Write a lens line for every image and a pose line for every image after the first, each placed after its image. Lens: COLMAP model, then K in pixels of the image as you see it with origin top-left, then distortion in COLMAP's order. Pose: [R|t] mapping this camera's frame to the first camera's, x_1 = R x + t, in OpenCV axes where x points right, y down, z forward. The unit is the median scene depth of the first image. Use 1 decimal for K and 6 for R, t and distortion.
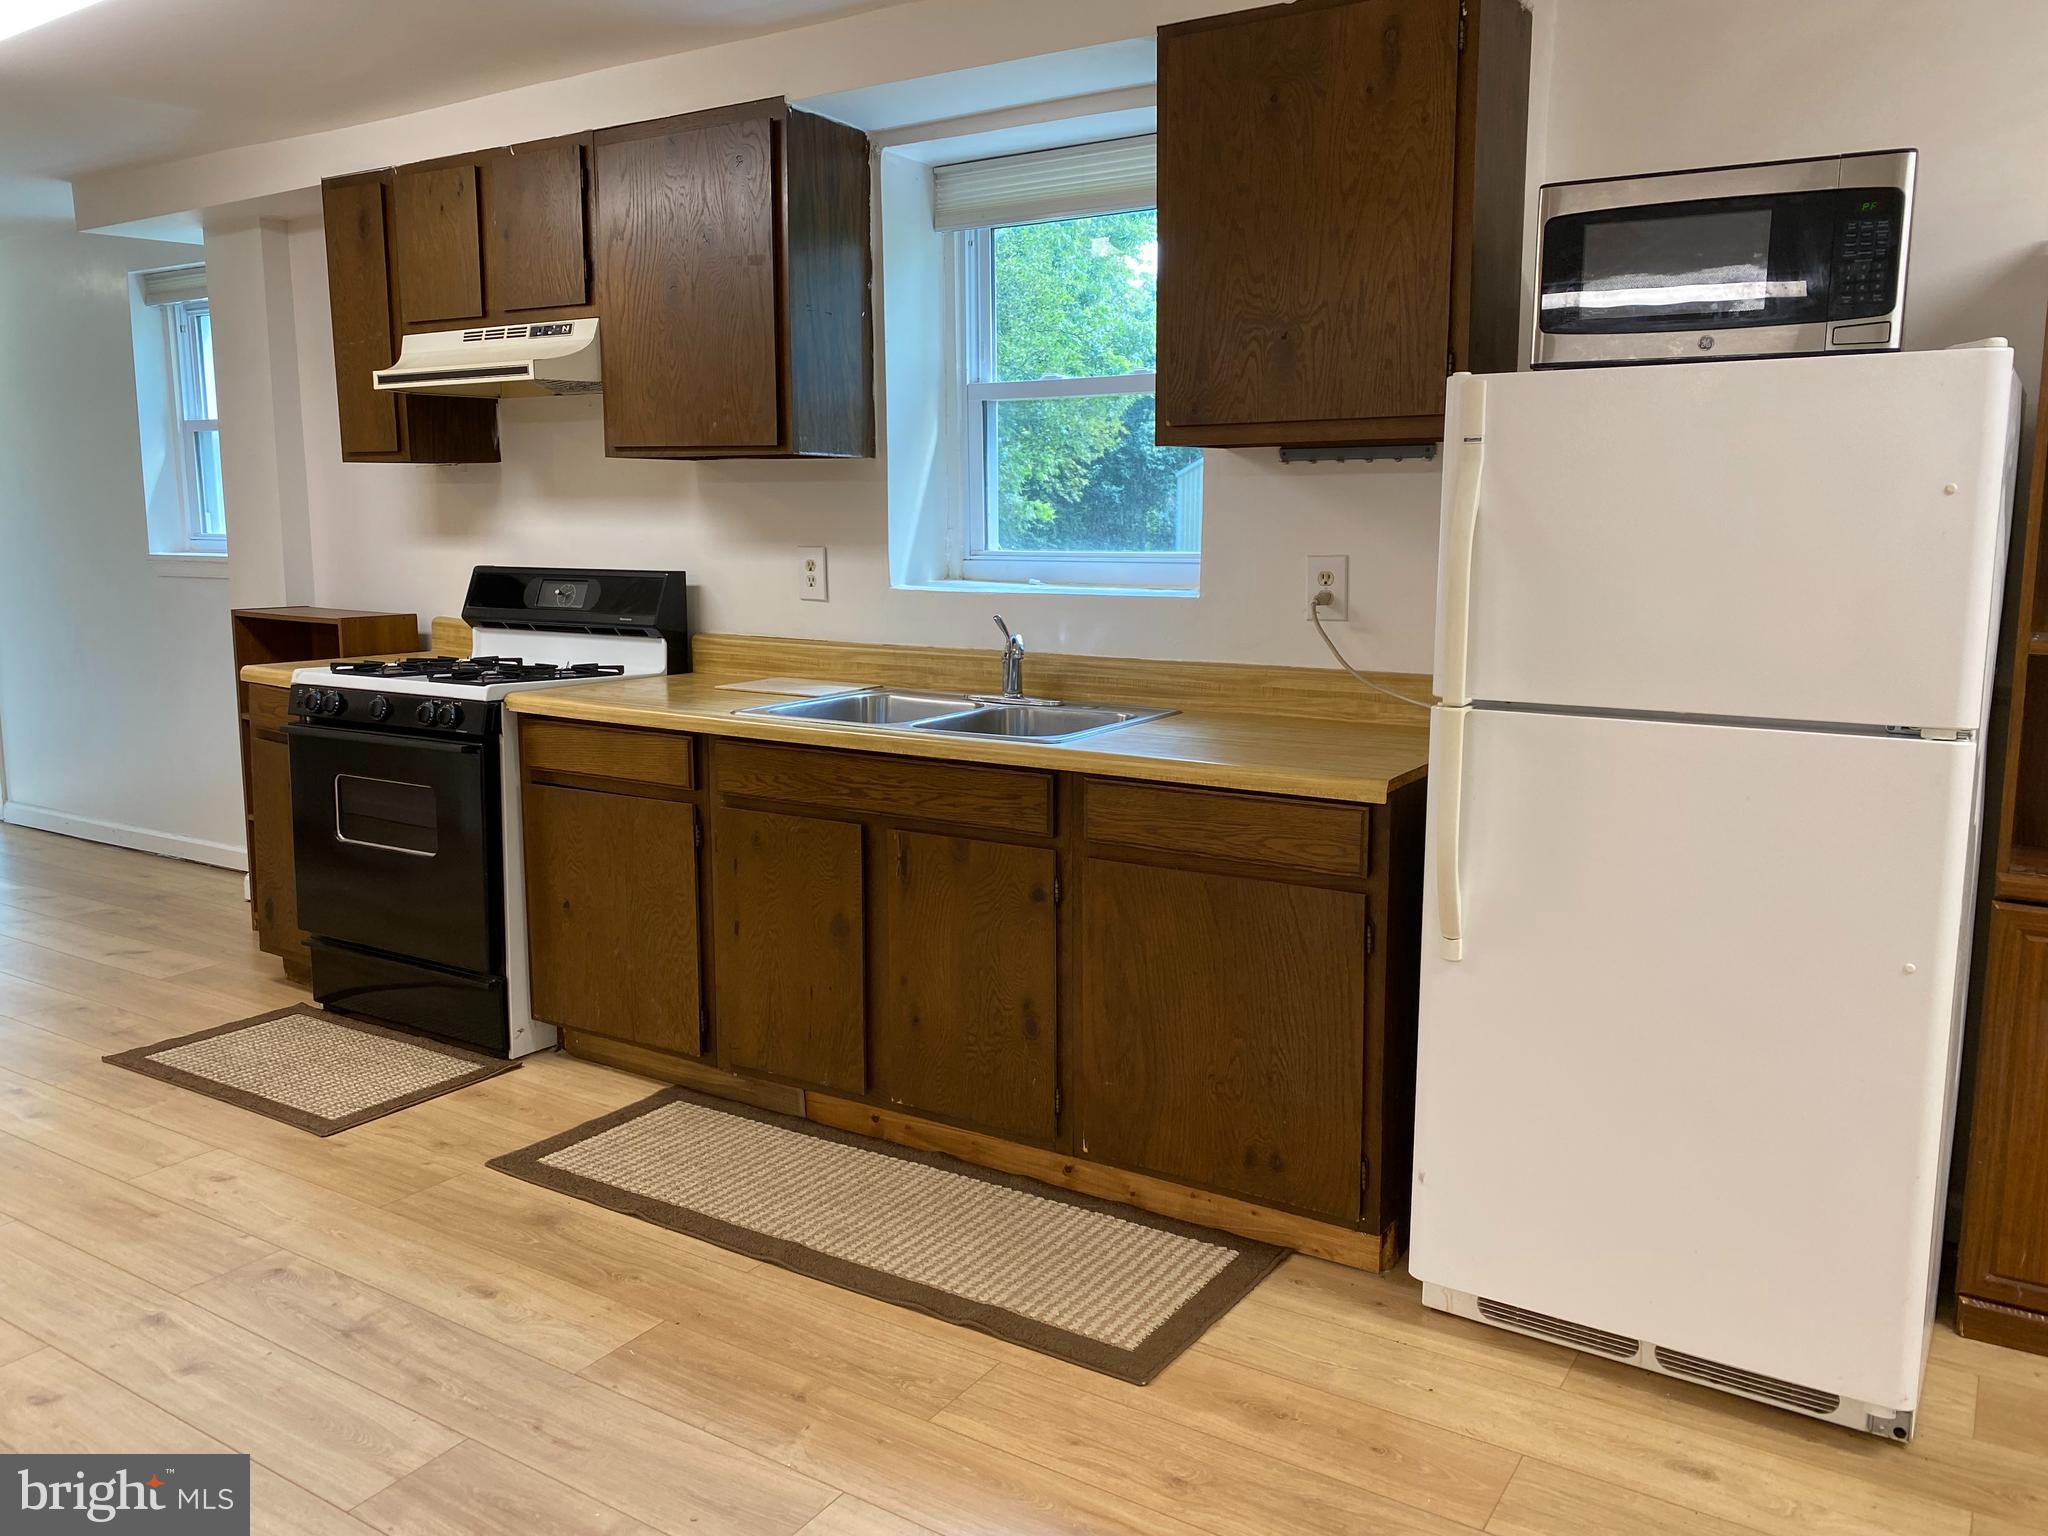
lens RADIAL K [[1521.9, 0, 1019.3], [0, 1521.9, 757.3], [0, 0, 1]] dist [0.011493, -0.009456]
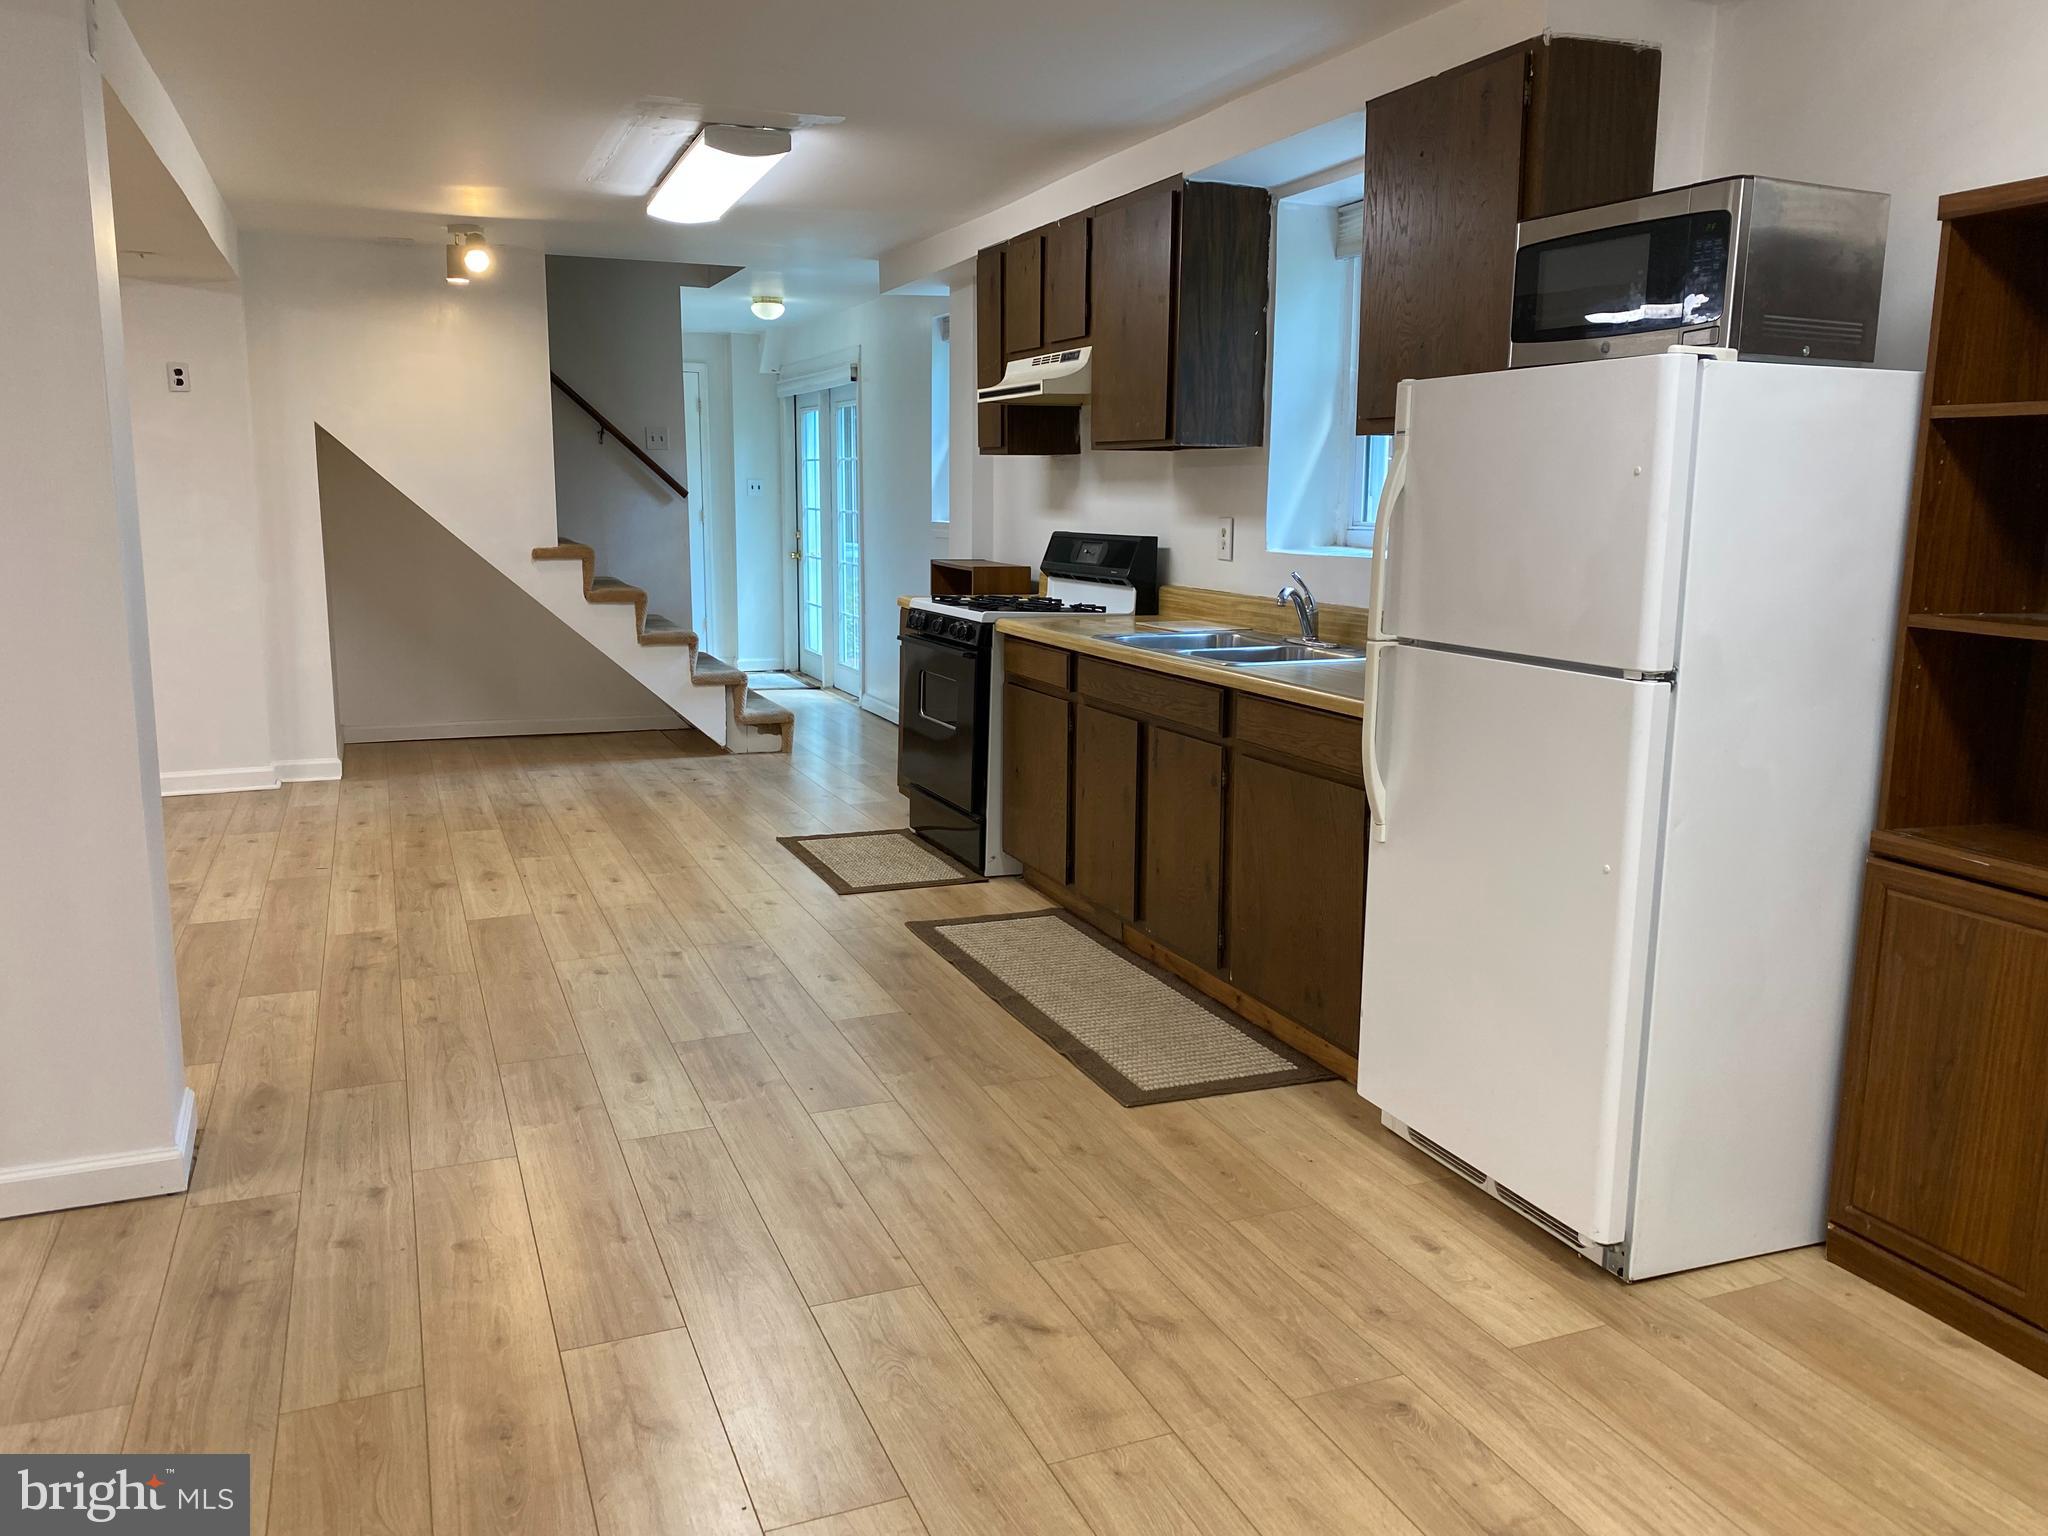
lens RADIAL K [[1498.0, 0, 1062.0], [0, 1498.0, 757.6], [0, 0, 1]] dist [0.106683, -0.227017]
pose [[0.831231, 0.103211, -0.546263, 0.509728], [-0.096462, 0.994487, 0.041116, 0.024980], [0.547495, 0.018516, 0.836604, -0.139899]]
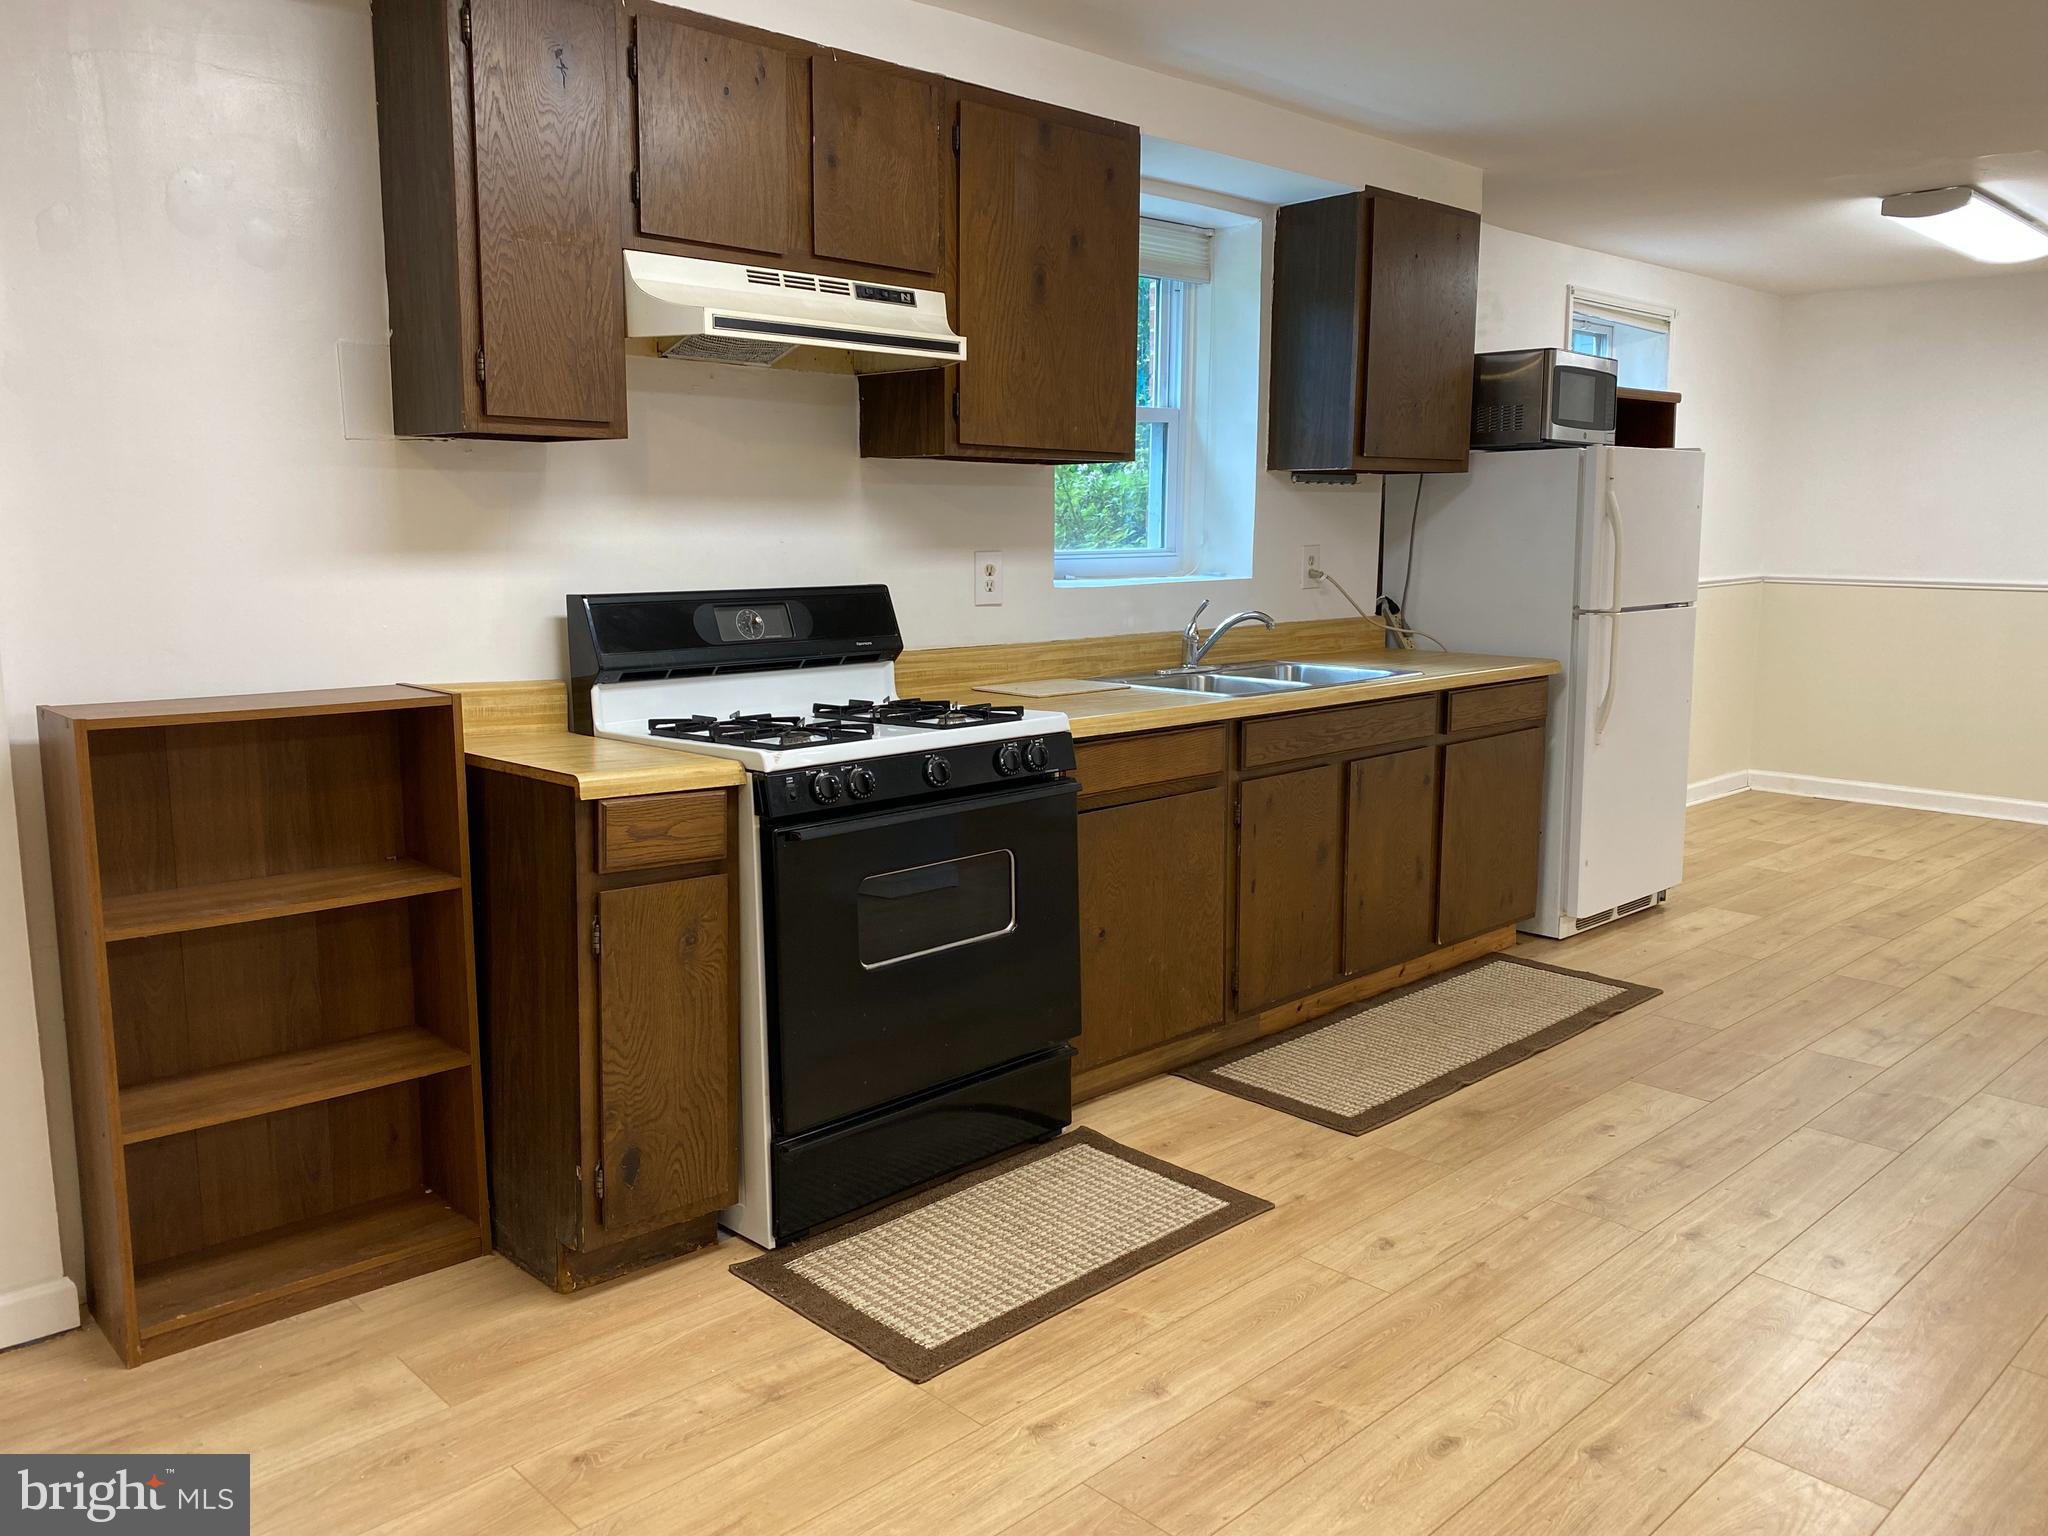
lens RADIAL K [[1560.8, 0, 1015.6], [0, 1560.8, 764.7], [0, 0, 1]] dist [0.107049, -0.160830]
pose [[0.238956, -0.152290, 0.959014, -1.259181], [0.152274, 0.981283, 0.117884, -0.132591], [-0.959016, 0.117864, 0.257673, 0.816772]]
